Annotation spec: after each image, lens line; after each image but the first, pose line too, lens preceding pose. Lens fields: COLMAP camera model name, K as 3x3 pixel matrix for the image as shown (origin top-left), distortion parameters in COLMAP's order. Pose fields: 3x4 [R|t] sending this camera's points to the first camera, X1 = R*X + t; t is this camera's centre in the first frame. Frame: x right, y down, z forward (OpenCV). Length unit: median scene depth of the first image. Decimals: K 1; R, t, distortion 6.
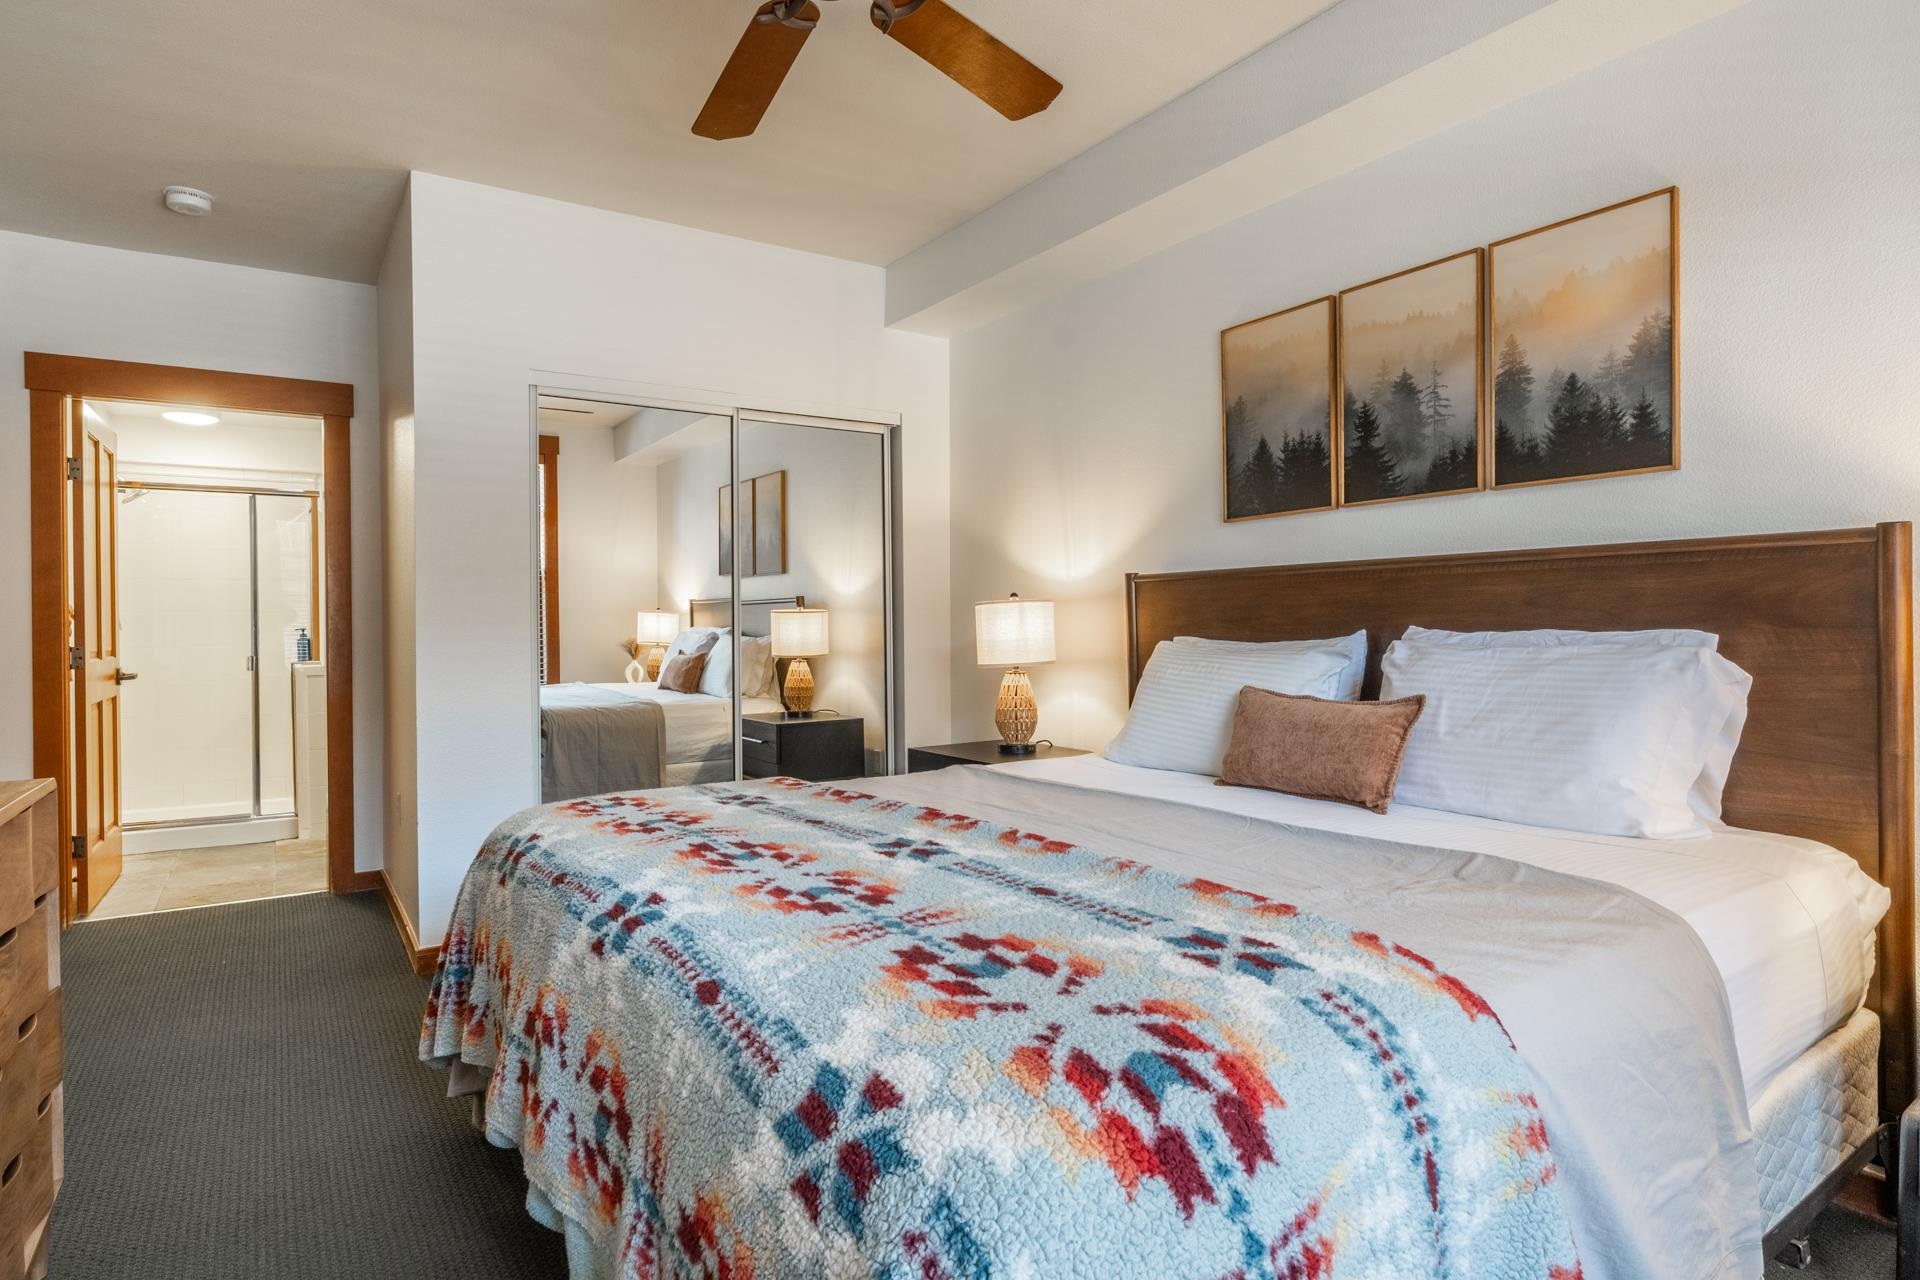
lens RADIAL K [[1023.0, 0, 961.1], [0, 1023.0, 629.6], [0, 0, 1]] dist [-0.003433, -0.001005]
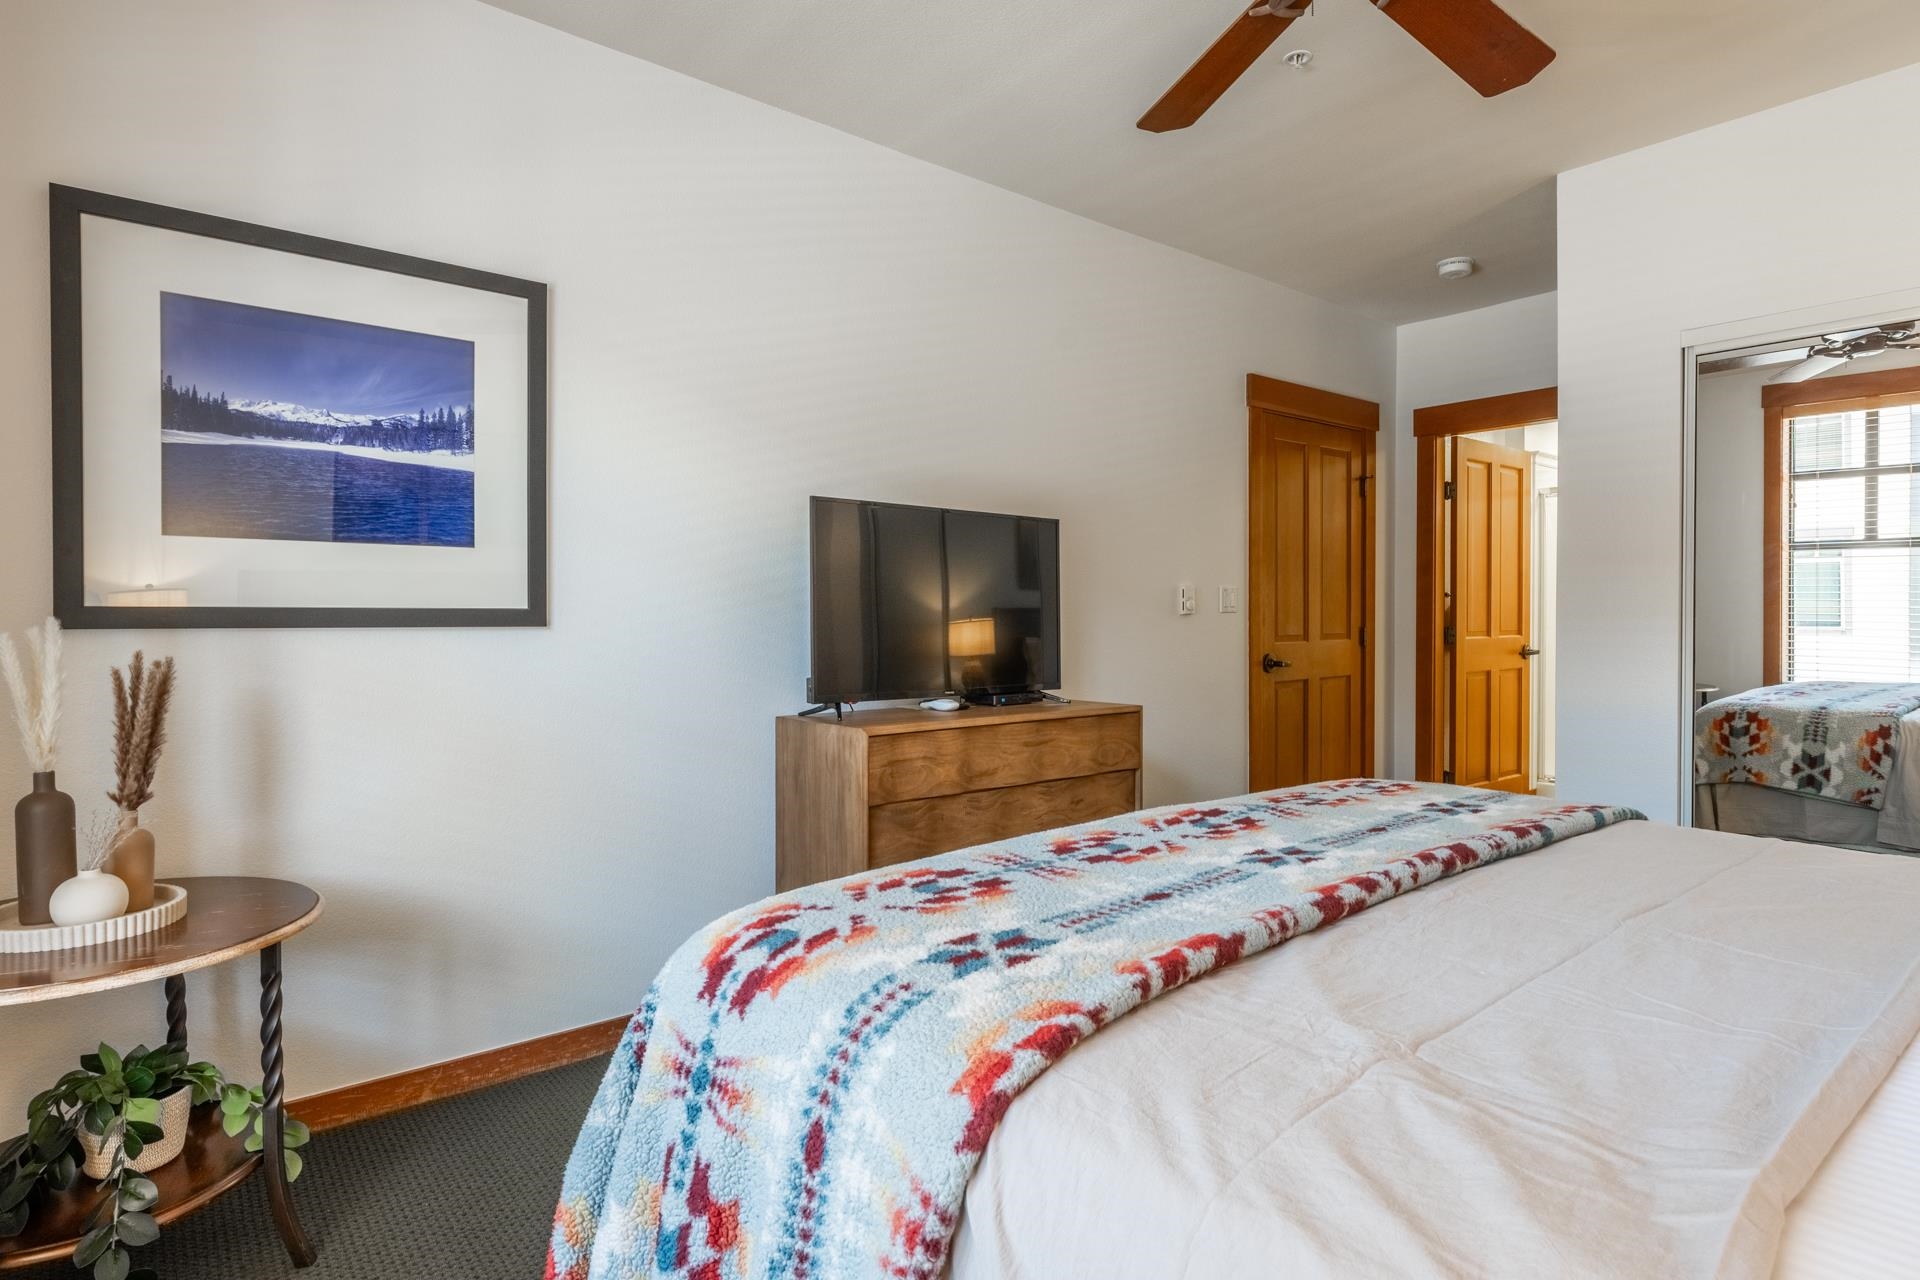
lens RADIAL K [[1023.0, 0, 961.1], [0, 1023.0, 629.6], [0, 0, 1]] dist [-0.003433, -0.001005]
pose [[0.101820, 0.024004, -0.994513, 1.397589], [-0.001161, 0.999711, 0.024010, -0.040012], [0.994802, -0.001291, 0.101818, 0.935328]]
